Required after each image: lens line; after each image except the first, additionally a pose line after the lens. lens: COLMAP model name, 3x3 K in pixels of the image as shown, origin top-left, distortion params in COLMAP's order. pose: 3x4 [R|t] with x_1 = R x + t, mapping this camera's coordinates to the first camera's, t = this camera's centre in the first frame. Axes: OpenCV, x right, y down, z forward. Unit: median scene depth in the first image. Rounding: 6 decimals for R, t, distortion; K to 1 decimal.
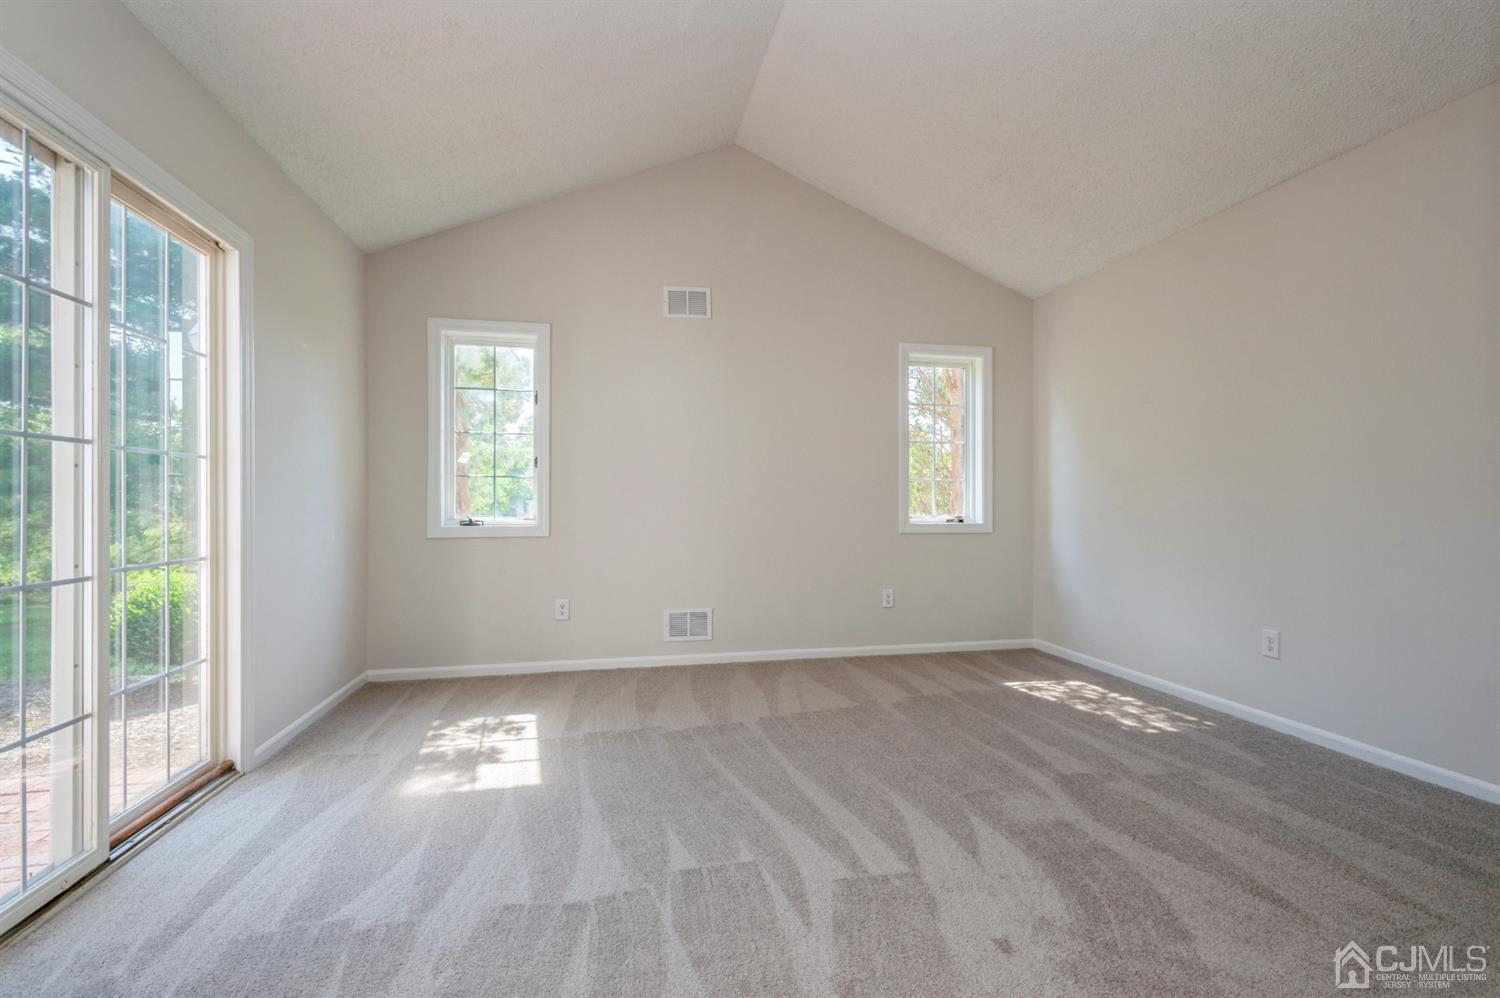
lens RADIAL K [[702.3, 0, 749.1], [0, 702.3, 503.0], [0, 0, 1]] dist [0.008254, -0.000156]
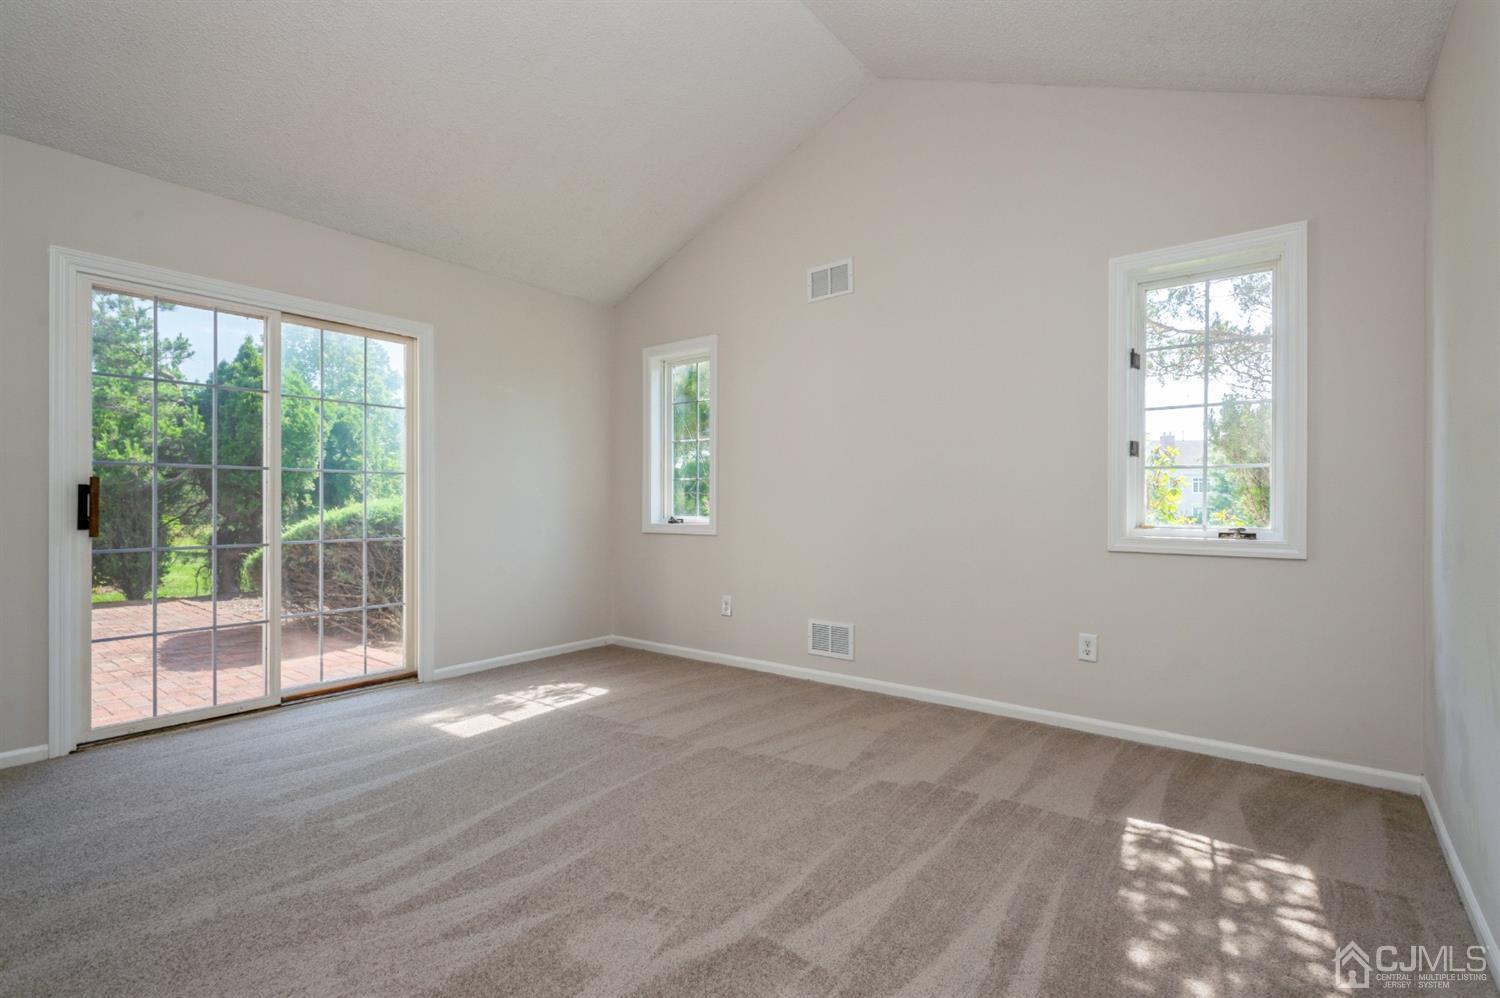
lens RADIAL K [[702.3, 0, 757.3], [0, 702.3, 497.2], [0, 0, 1]] dist [0.008254, -0.000156]
pose [[0.643880, -0.005248, -0.765108, 0.720602], [-0.003529, 0.999945, -0.009829, 0.001638], [0.765118, 0.009029, 0.643827, 0.467849]]
